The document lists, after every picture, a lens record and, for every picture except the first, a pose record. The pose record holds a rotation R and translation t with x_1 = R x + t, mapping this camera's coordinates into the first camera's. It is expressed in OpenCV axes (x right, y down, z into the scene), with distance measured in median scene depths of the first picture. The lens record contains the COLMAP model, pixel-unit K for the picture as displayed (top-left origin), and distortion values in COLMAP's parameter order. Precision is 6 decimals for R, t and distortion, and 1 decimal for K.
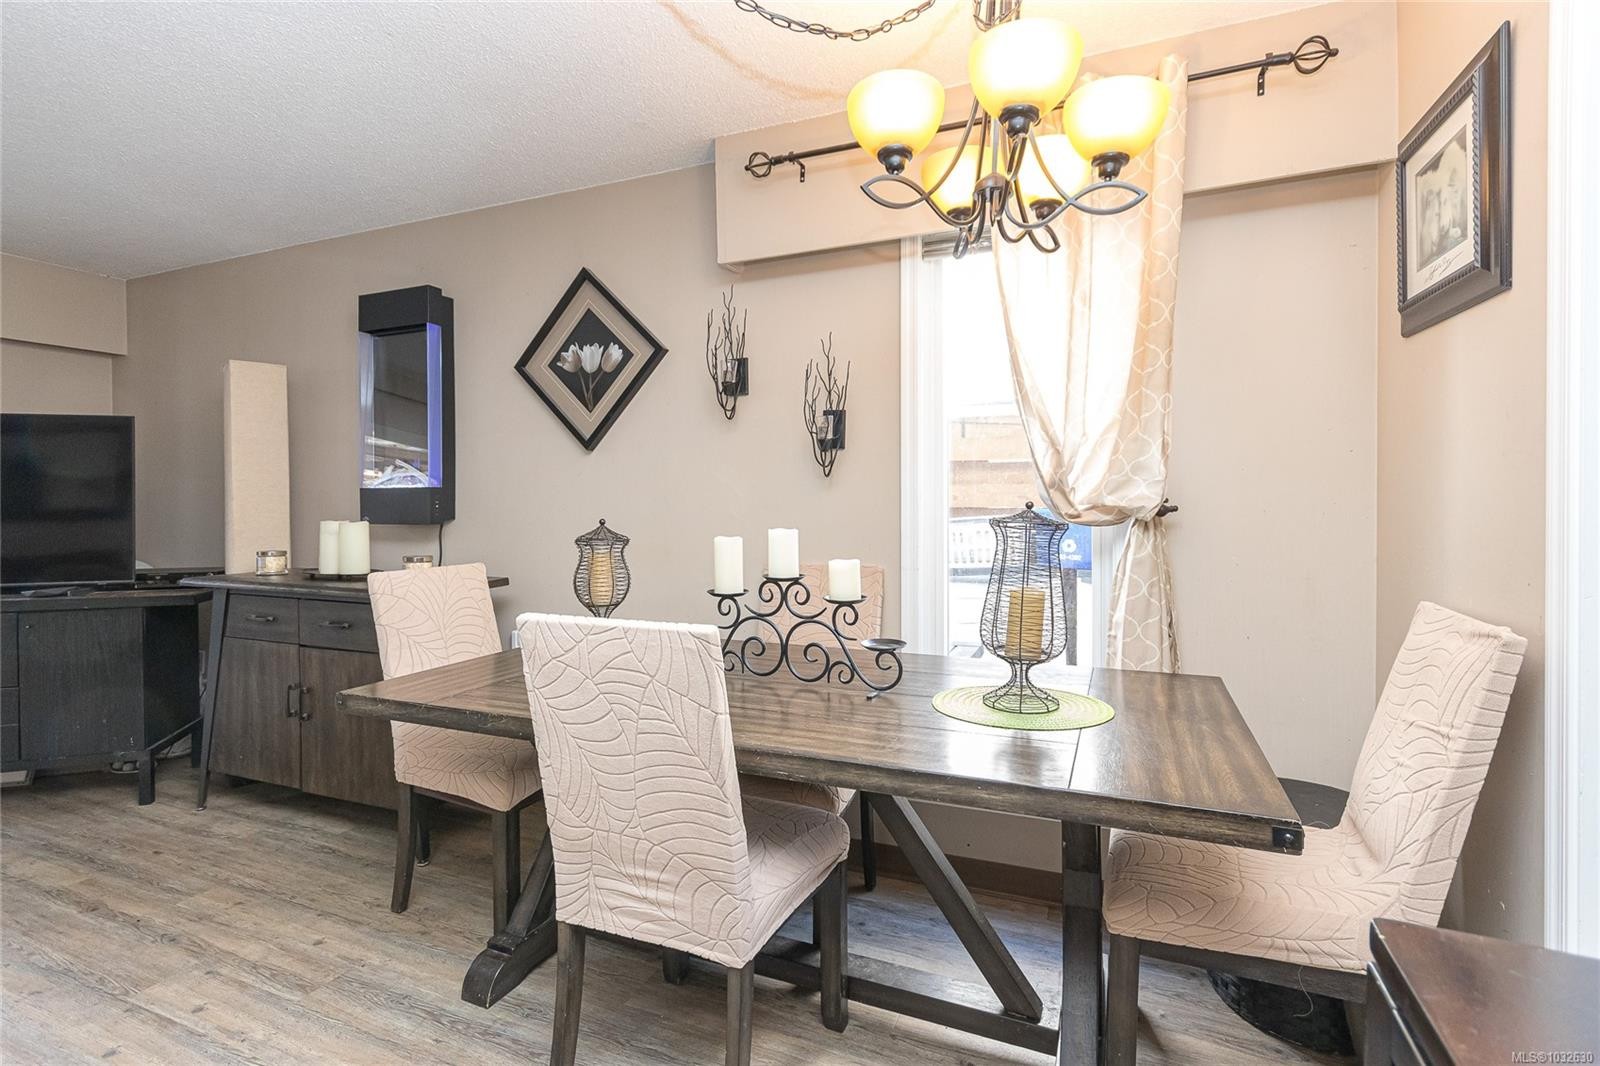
lens RADIAL K [[744.3, 0, 796.3], [0, 744.3, 513.3], [0, 0, 1]] dist [0.002577, 0.000849]
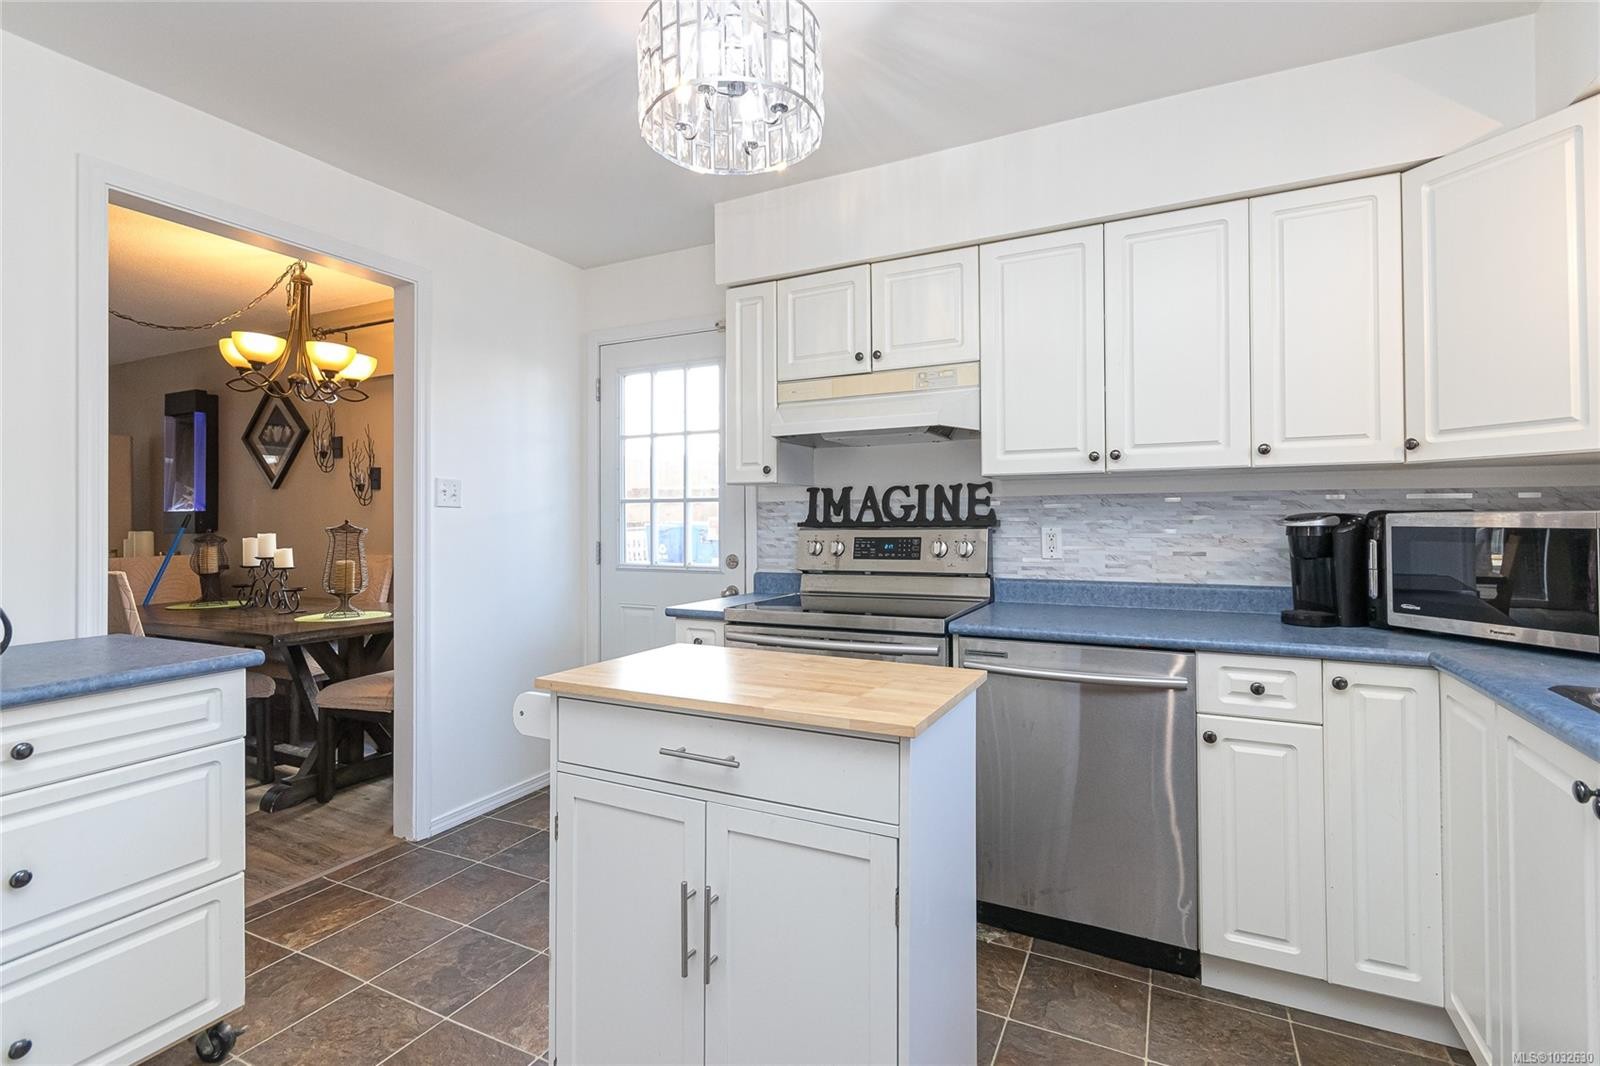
lens RADIAL K [[744.3, 0, 796.3], [0, 744.3, 513.3], [0, 0, 1]] dist [0.002577, 0.000849]
pose [[0.997792, -0.003528, -0.066320, 1.101249], [0.002263, 0.999814, -0.019144, 0.006119], [0.066375, 0.018952, 0.997615, -0.655408]]
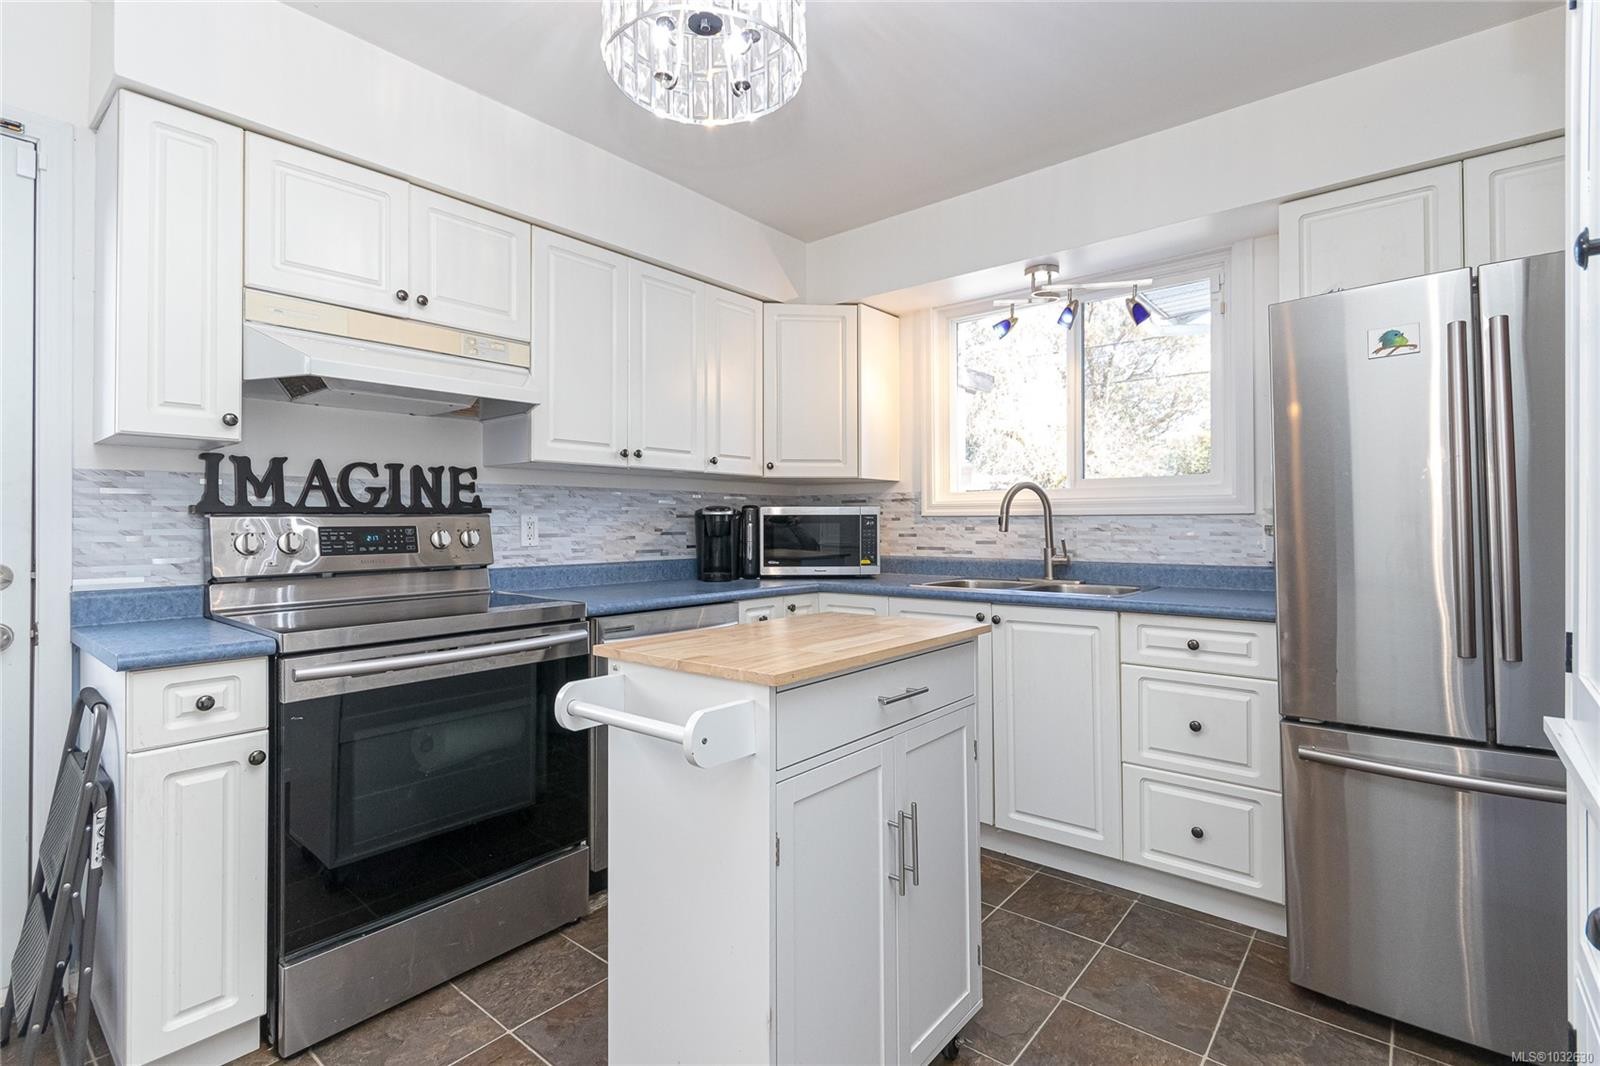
lens RADIAL K [[744.3, 0, 796.3], [0, 744.3, 513.3], [0, 0, 1]] dist [0.002577, 0.000849]
pose [[0.295762, 0.014635, 0.955150, 0.478394], [0.012950, 0.999729, -0.019328, 0.028645], [-0.955174, 0.018085, 0.295493, -0.278424]]
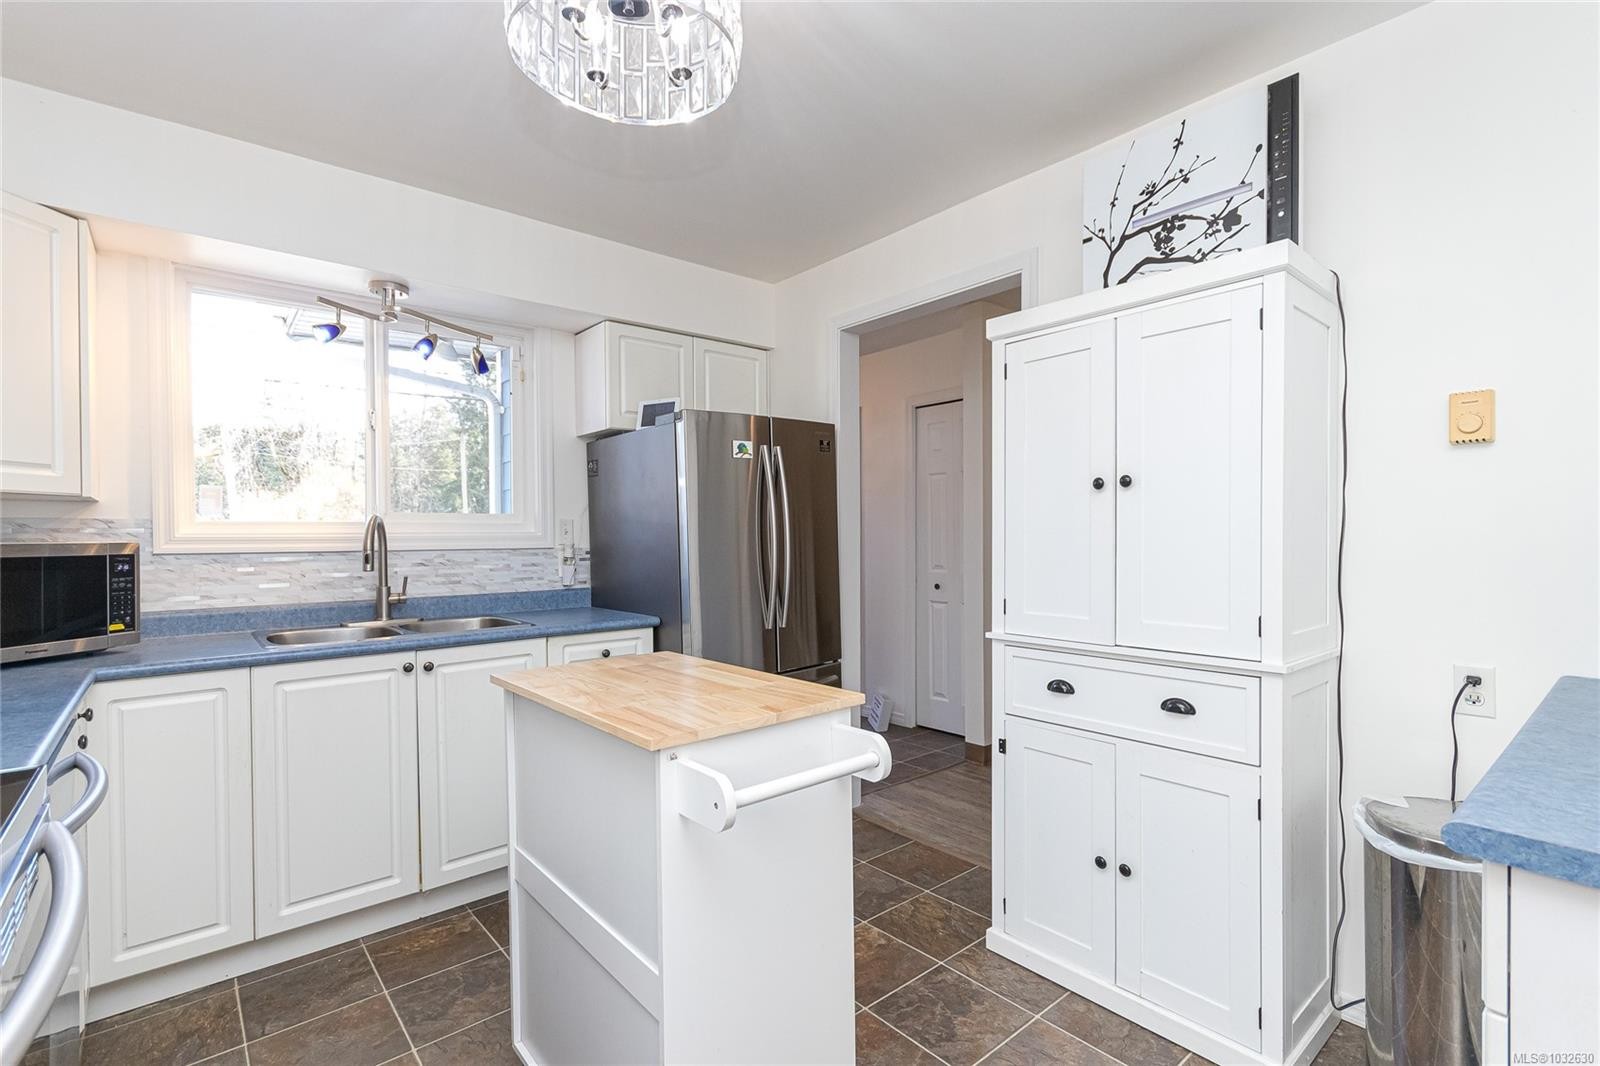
lens RADIAL K [[741.2, 0, 795.5], [0, 741.2, 538.1], [0, 0, 1]] dist [-0.000297, -0.000038]
pose [[-0.892083, 0.008241, 0.451797, 0.684107], [0.015609, 0.999799, 0.012582, -0.008126], [-0.451602, 0.018276, -0.892032, 0.362212]]
